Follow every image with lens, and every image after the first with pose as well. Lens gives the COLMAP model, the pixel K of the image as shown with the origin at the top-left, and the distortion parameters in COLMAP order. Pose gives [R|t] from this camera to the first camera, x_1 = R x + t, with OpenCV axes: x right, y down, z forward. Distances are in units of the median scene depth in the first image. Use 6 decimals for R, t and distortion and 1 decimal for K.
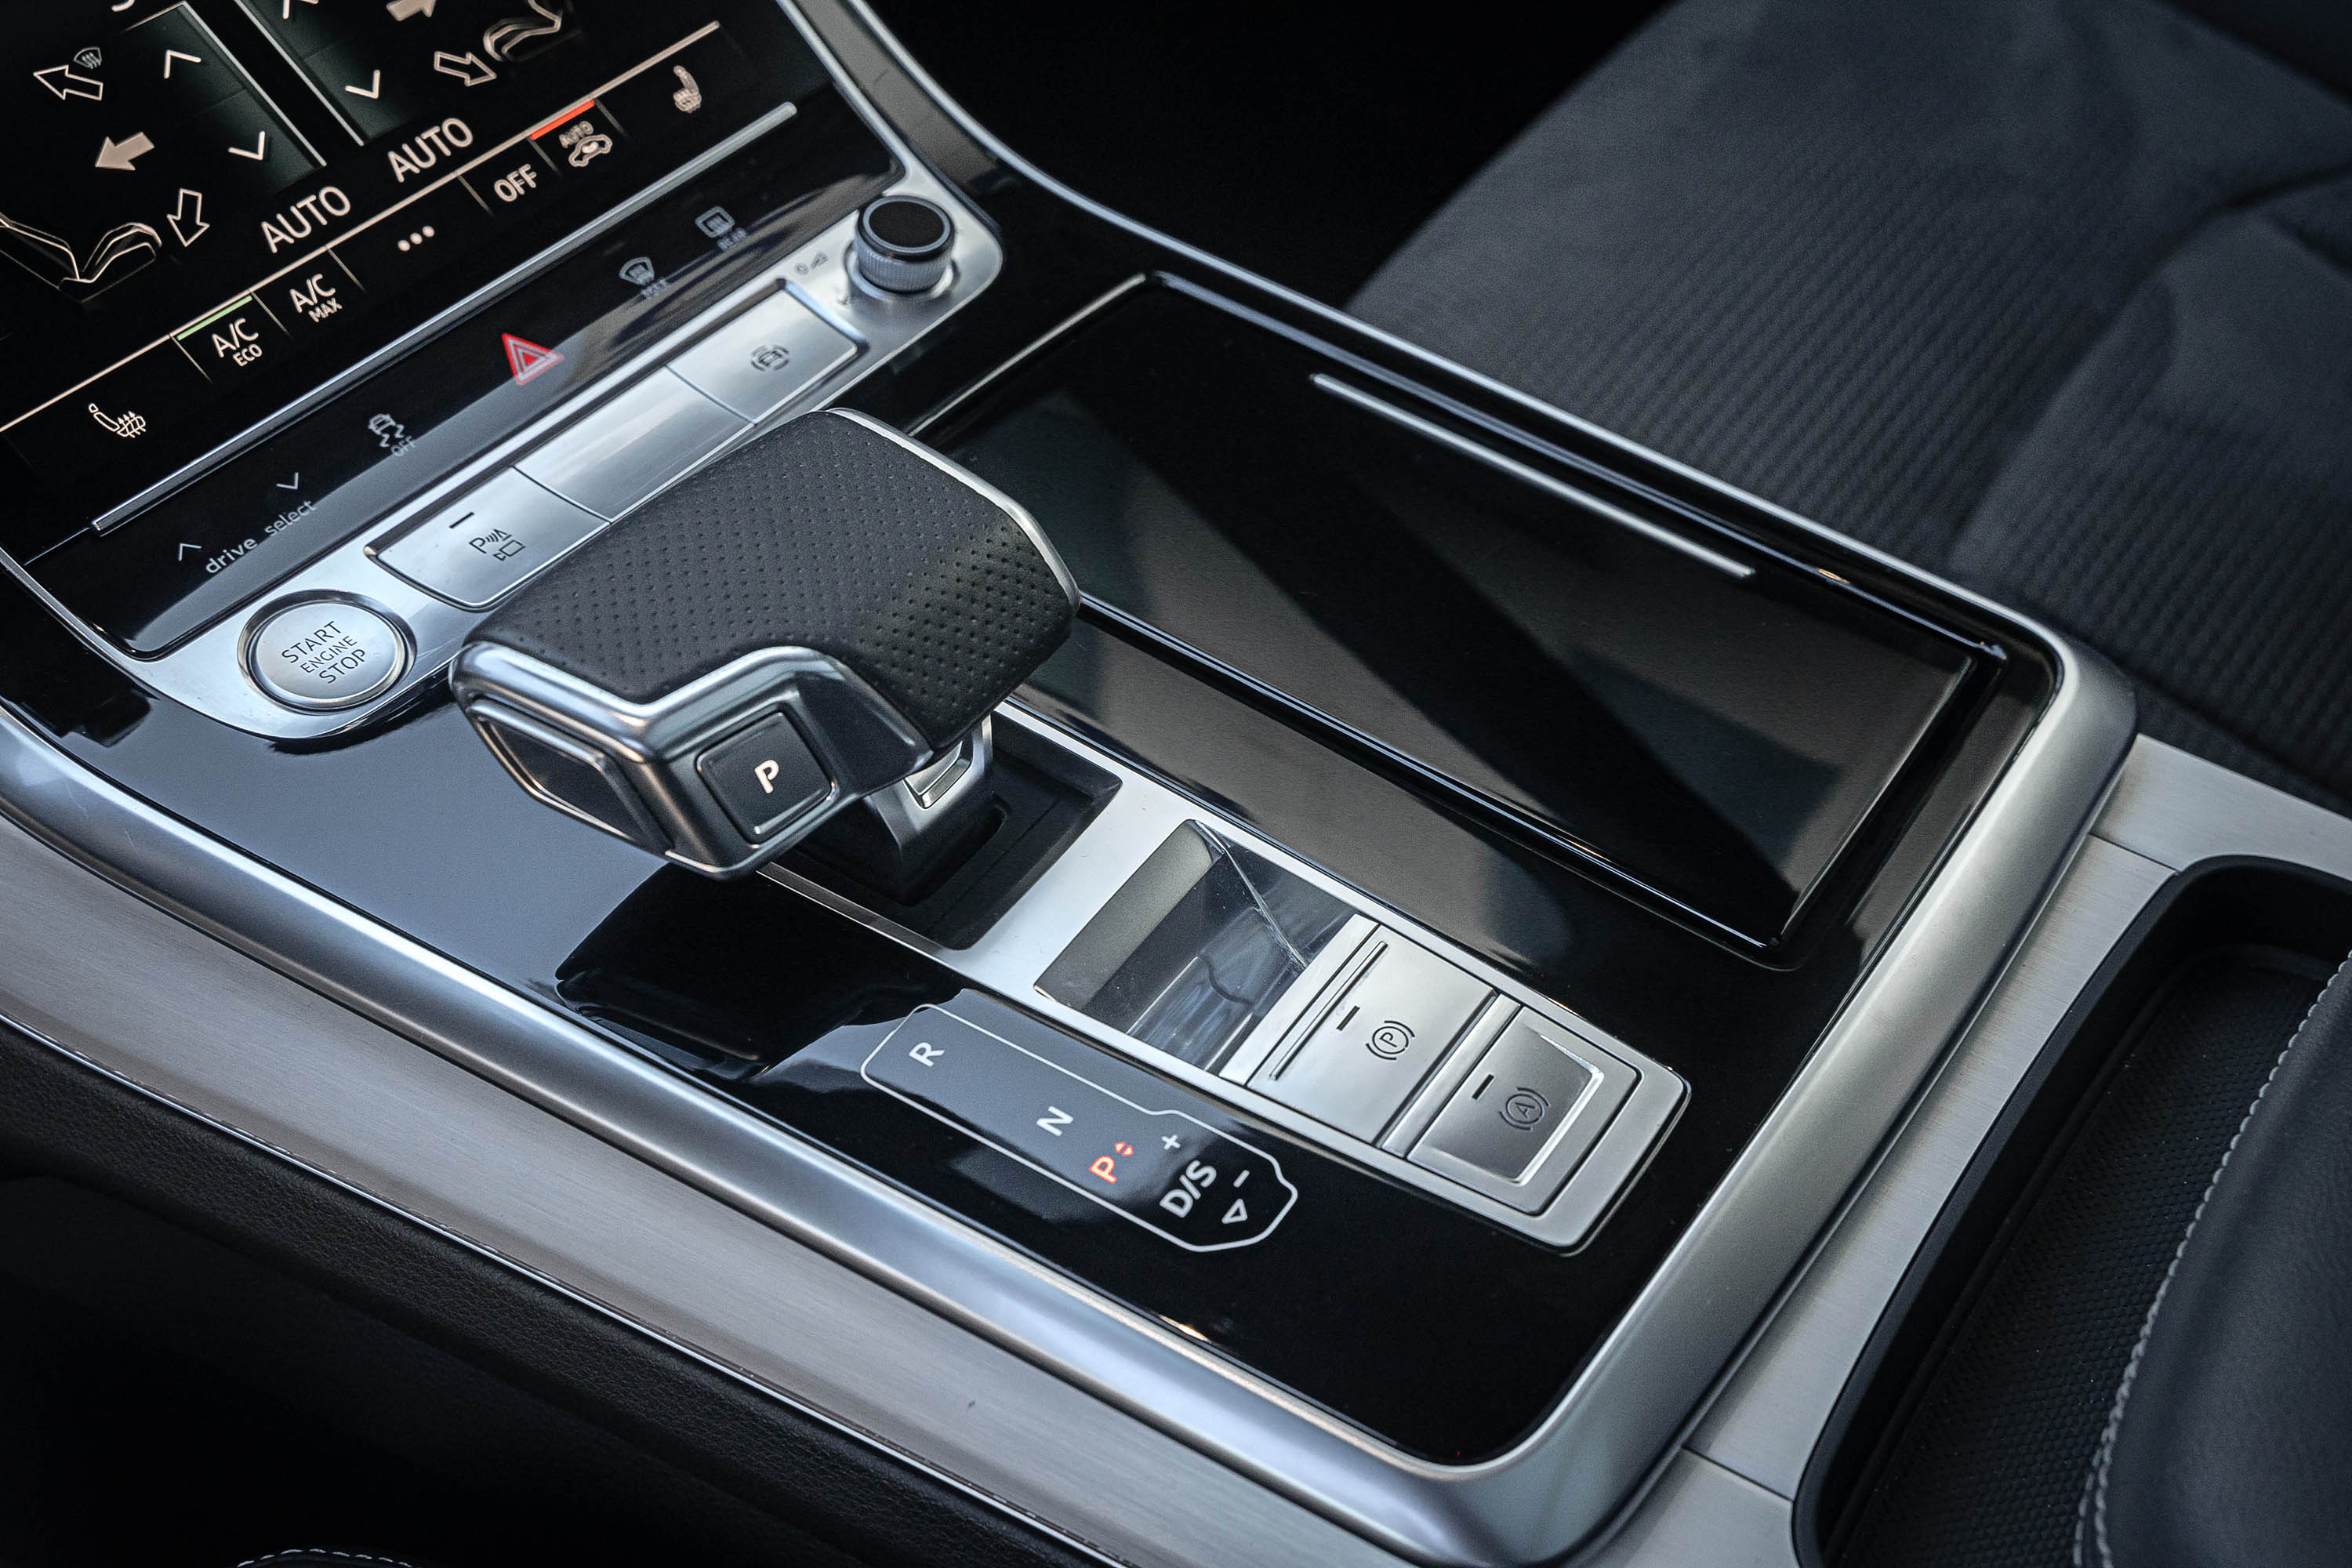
lens RADIAL K [[3355.7, 0, 1128.7], [0, 3355.7, 782.0], [0, 0, 1]] dist [0.132414, 0.135897]
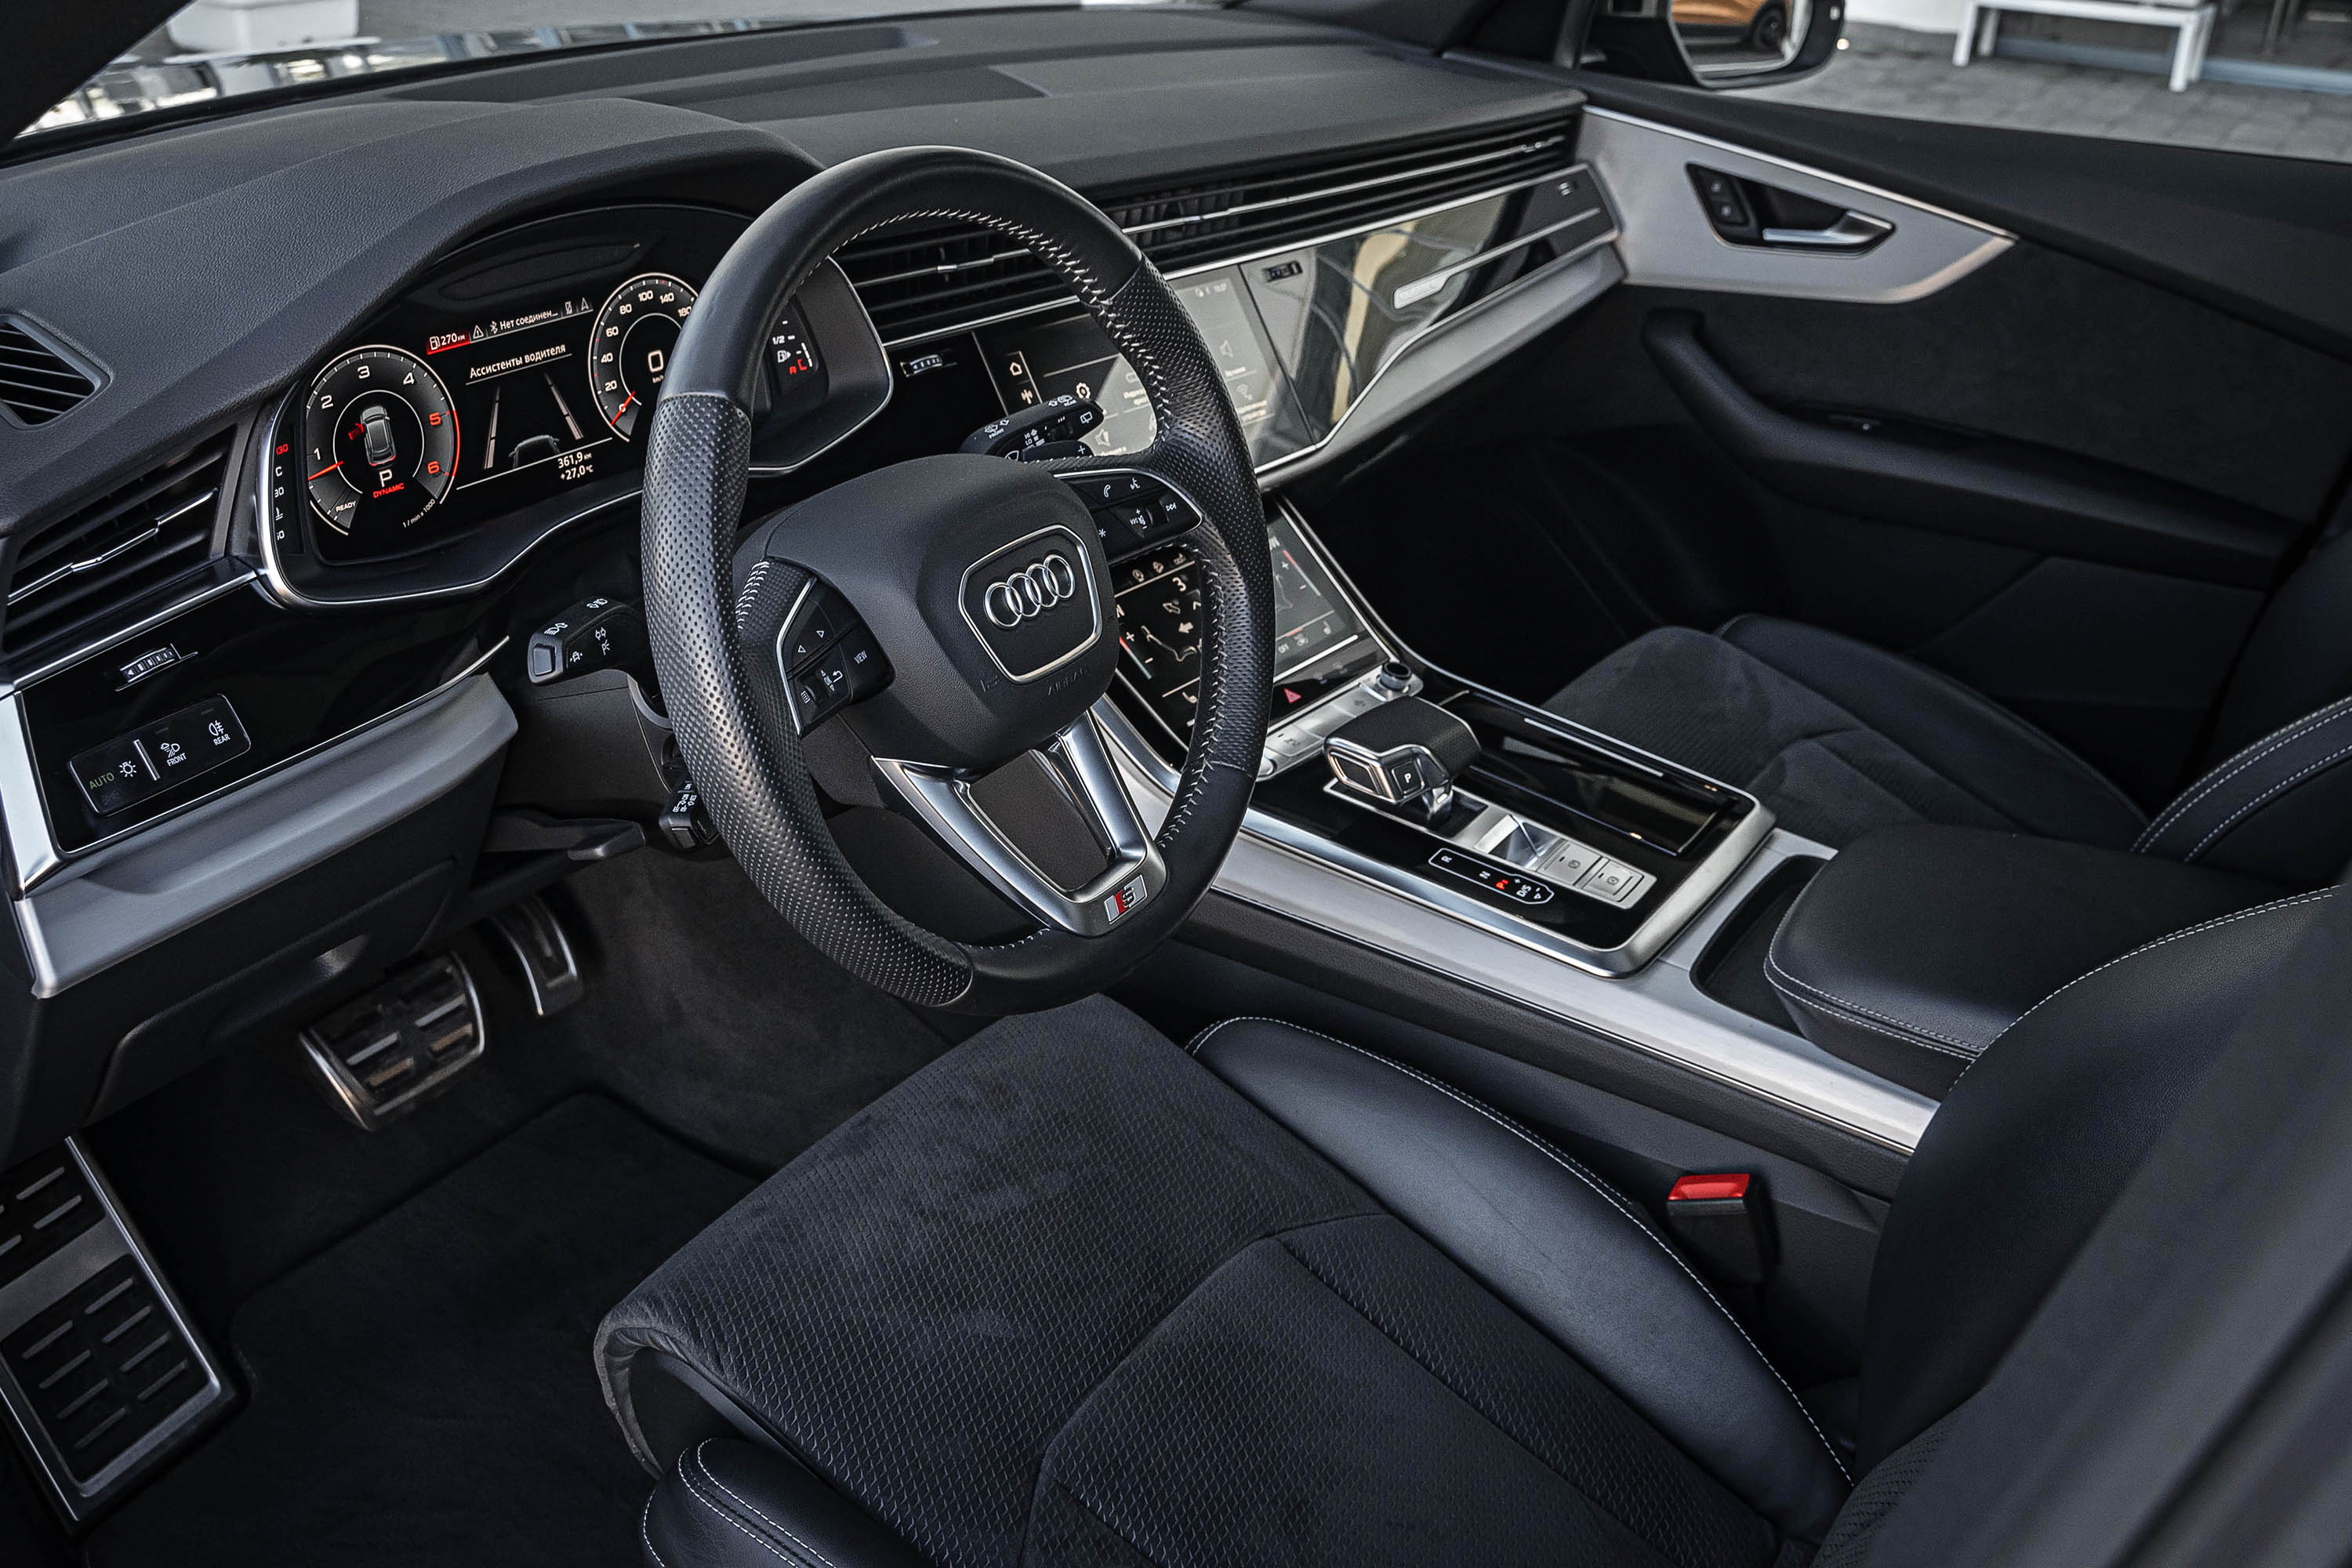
lens RADIAL K [[2093.0, 0, 1176.0], [0, 2093.0, 784.0], [0, 0, 1]] dist [-0.131097, 0.080845]
pose [[0.998765, 0.049646, 0.001872, -0.299344], [-0.047873, 0.971804, -0.230881, 0.446066], [-0.013282, 0.230506, 0.972980, -0.984915]]
